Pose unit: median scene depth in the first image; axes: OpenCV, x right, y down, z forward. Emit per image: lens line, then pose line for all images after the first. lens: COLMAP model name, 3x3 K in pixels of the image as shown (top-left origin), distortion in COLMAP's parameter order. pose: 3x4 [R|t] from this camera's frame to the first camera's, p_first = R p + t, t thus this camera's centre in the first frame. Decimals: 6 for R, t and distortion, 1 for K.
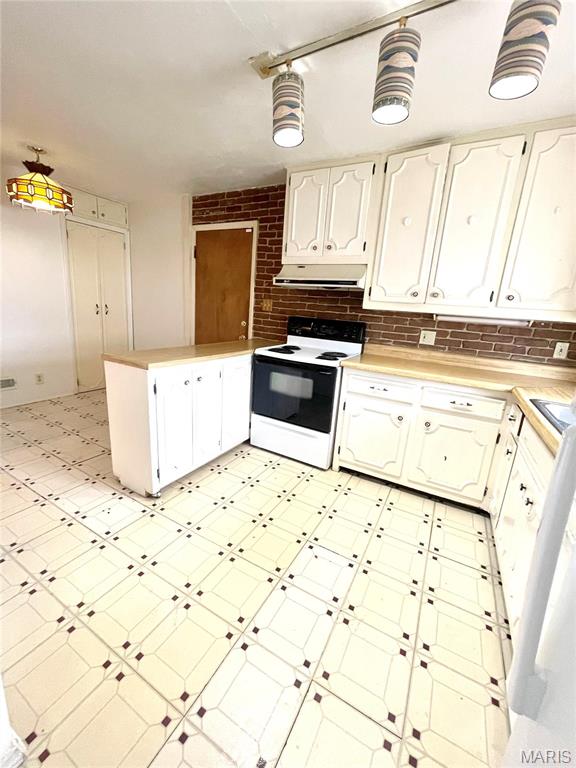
lens RADIAL K [[310.0, 0, 286.9], [0, 310.0, 379.6], [0, 0, 1]] dist [-0.003871, 0.000692]
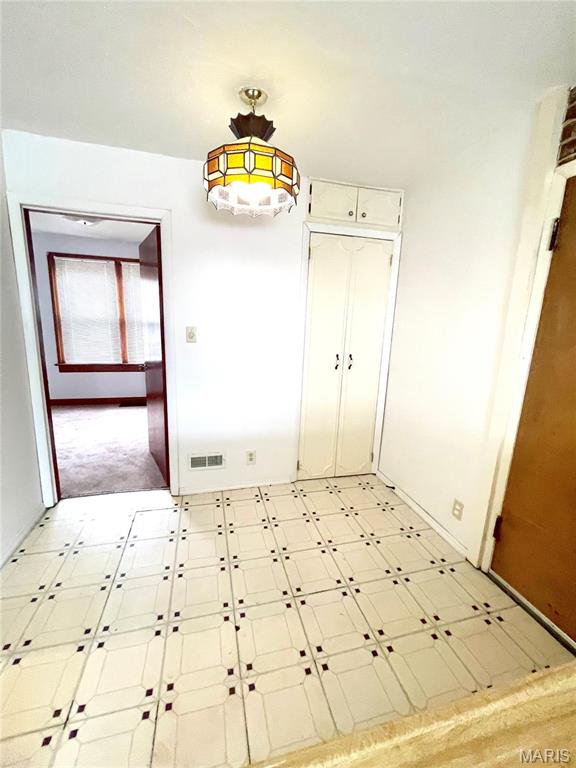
lens RADIAL K [[310.0, 0, 288.3], [0, 310.0, 382.6], [0, 0, 1]] dist [-0.003871, 0.000692]
pose [[0.696609, 0.094227, -0.711237, -0.229020], [-0.151122, 0.988368, -0.017072, -0.167697], [0.701355, 0.119376, 0.702745, 0.504941]]
